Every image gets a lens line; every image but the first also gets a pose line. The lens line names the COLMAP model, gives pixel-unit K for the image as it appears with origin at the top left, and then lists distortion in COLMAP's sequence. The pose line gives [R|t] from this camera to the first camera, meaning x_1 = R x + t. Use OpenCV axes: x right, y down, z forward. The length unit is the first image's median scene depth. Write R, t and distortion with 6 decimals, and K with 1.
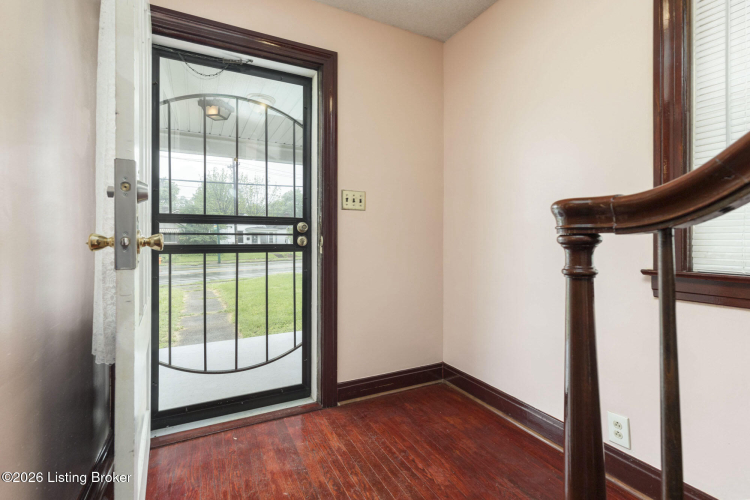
lens RADIAL K [[348.7, 0, 375.9], [0, 348.7, 244.5], [0, 0, 1]] dist [0.017325, 0.000201]
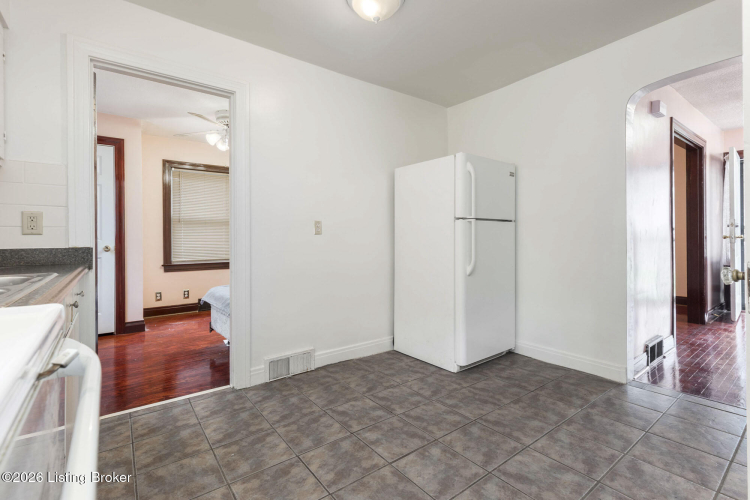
lens RADIAL K [[348.7, 0, 369.7], [0, 348.7, 244.3], [0, 0, 1]] dist [0.017325, 0.000201]
pose [[0.171904, -0.000635, -0.985114, 2.633596], [0.009257, 0.999957, 0.000970, 0.035368], [0.985070, -0.009286, 0.171902, -3.870139]]
